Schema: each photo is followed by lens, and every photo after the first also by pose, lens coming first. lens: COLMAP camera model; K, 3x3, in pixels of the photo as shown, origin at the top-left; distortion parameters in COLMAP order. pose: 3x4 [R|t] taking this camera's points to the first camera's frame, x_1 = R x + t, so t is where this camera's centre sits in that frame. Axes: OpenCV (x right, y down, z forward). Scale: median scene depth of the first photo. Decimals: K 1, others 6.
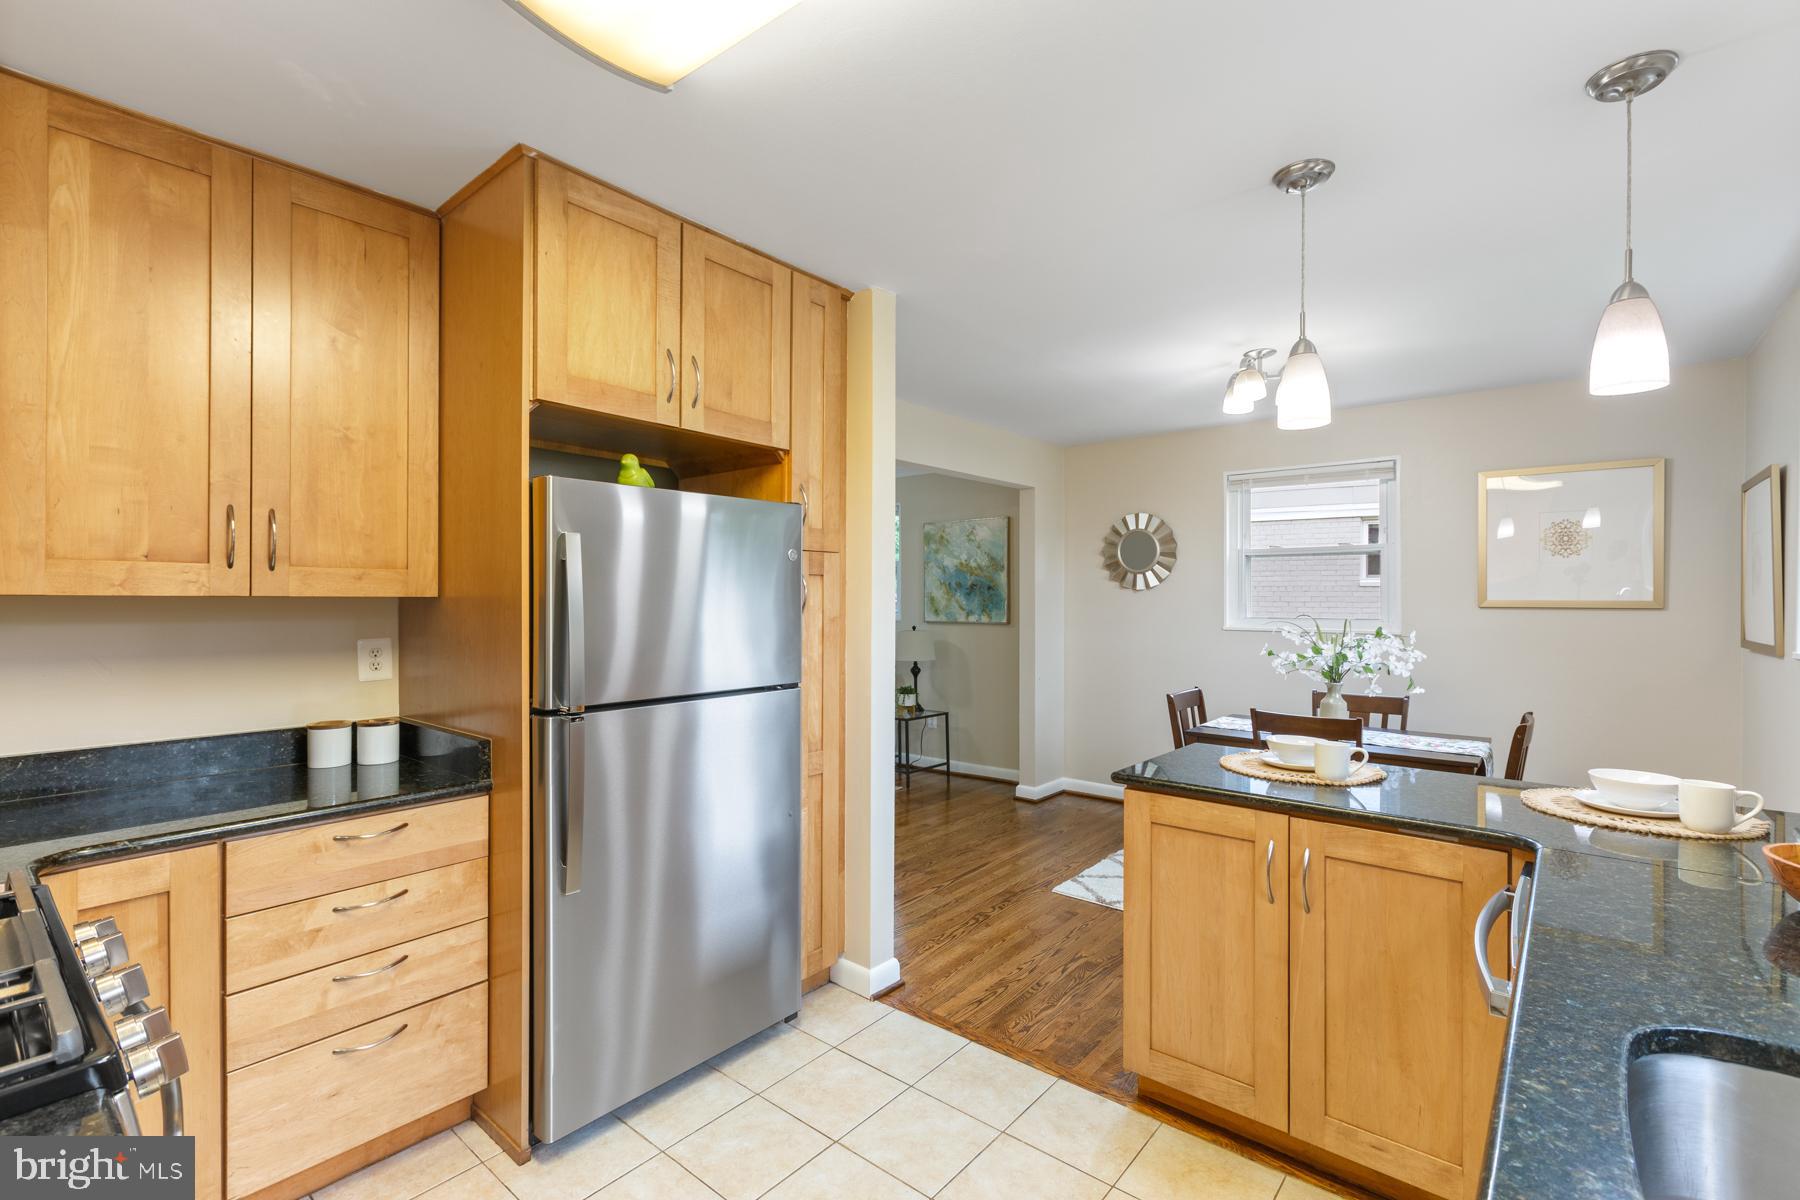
lens RADIAL K [[807.1, 0, 908.8], [0, 807.1, 599.9], [0, 0, 1]] dist [0.000407, -0.001336]
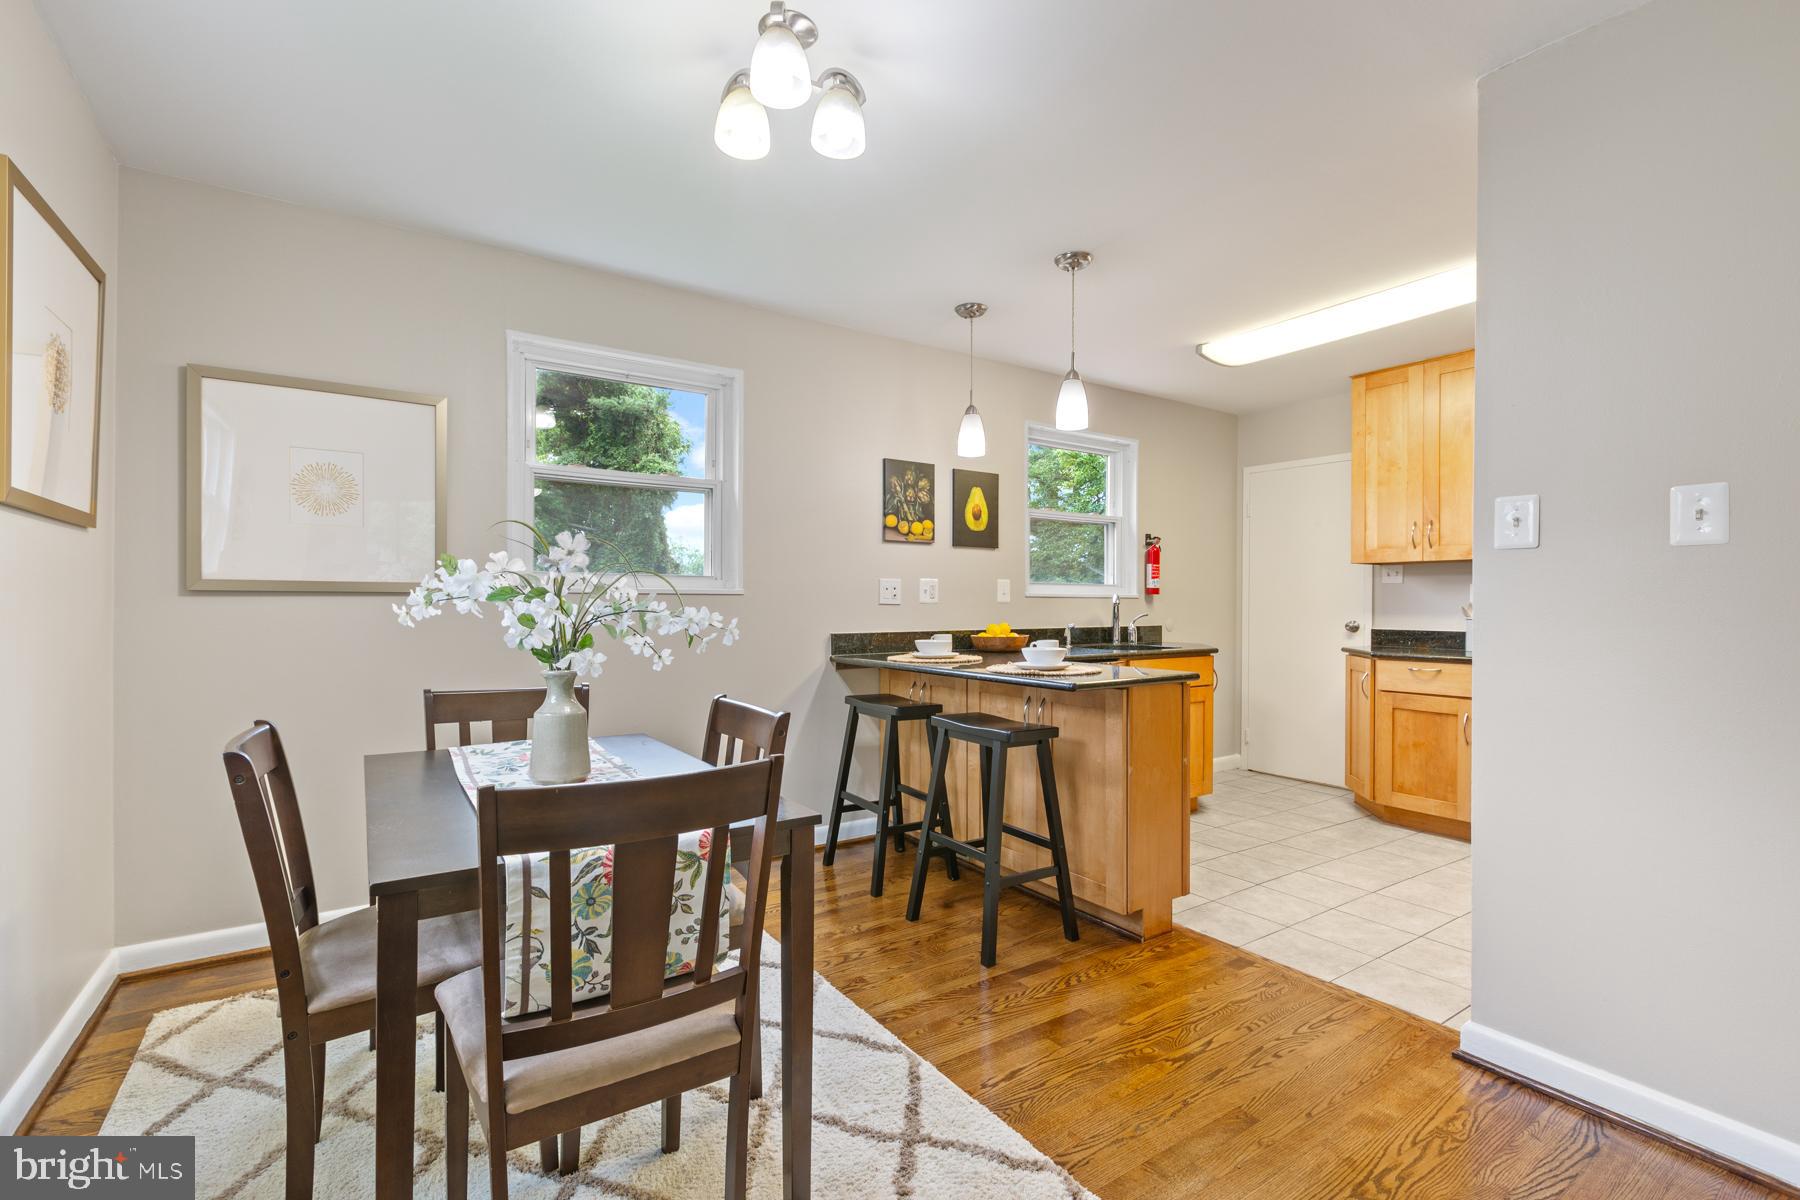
lens RADIAL K [[807.1, 0, 906.4], [0, 807.1, 598.5], [0, 0, 1]] dist [0.000407, -0.001336]
pose [[-0.959417, -0.004538, 0.281955, 0.122124], [-0.006344, 0.999965, -0.005495, 0.037988], [-0.281921, -0.007061, -0.959412, 0.862432]]
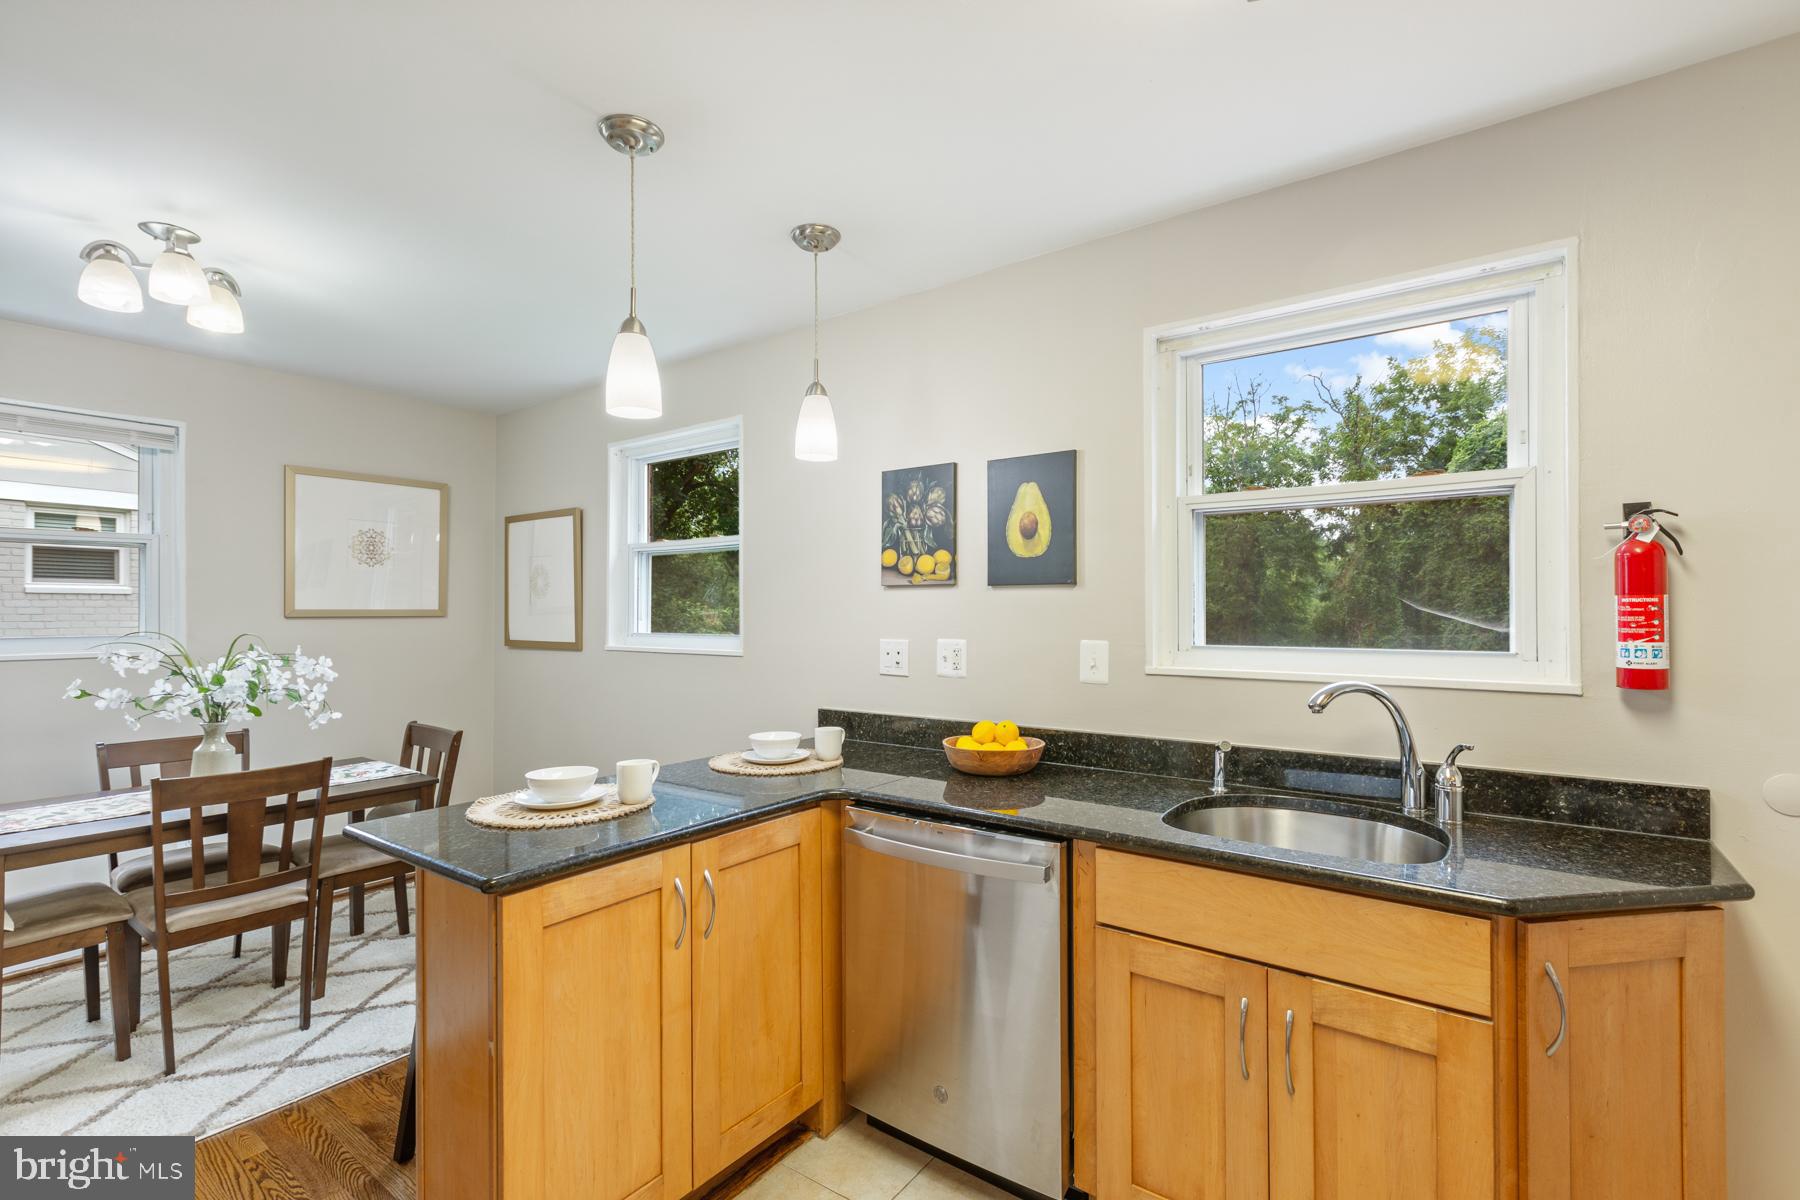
lens RADIAL K [[807.1, 0, 899.5], [0, 807.1, 606.5], [0, 0, 1]] dist [0.000407, -0.001336]
pose [[-0.051628, 0.000599, 0.998666, -0.145897], [0.003063, 0.999995, -0.000442, -0.000207], [-0.998662, 0.003036, -0.051630, 0.257397]]
